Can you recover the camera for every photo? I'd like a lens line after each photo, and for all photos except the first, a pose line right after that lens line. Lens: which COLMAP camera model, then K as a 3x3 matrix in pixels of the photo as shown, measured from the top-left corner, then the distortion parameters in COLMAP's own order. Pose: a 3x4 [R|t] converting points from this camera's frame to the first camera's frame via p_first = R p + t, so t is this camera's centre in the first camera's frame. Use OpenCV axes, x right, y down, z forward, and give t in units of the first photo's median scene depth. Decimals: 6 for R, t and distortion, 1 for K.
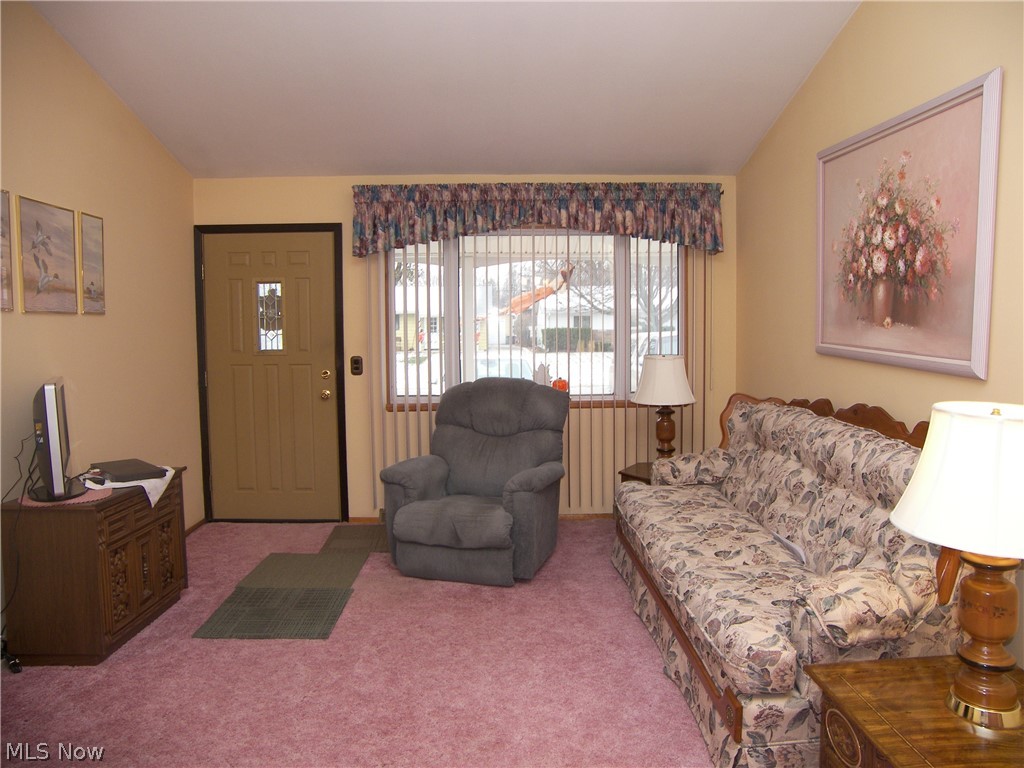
lens RADIAL K [[724.6, 0, 512.0], [0, 724.6, 384.0], [0, 0, 1]] dist [-0.149320, 0.111578]
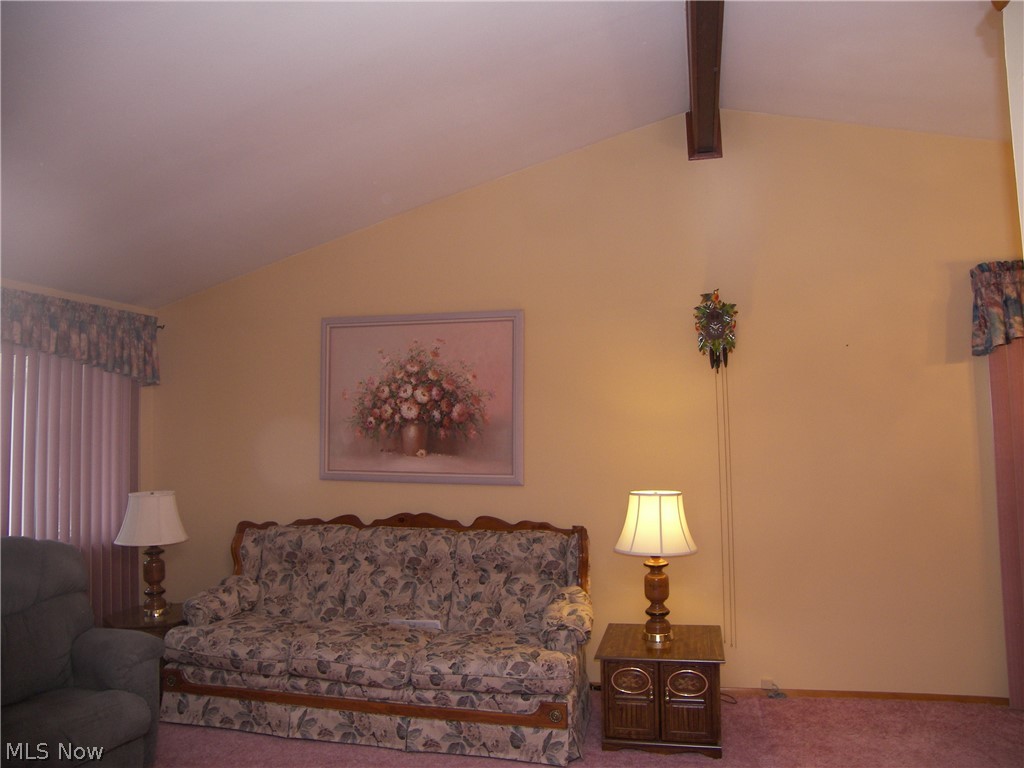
lens RADIAL K [[725.8, 0, 512.4], [0, 725.8, 412.3], [0, 0, 1]] dist [-0.072569, 0.001711]
pose [[0.280655, 0.033795, 0.959214, -0.793772], [0.096196, 0.993358, -0.063144, -0.056829], [-0.954976, 0.109994, 0.275540, 0.387449]]
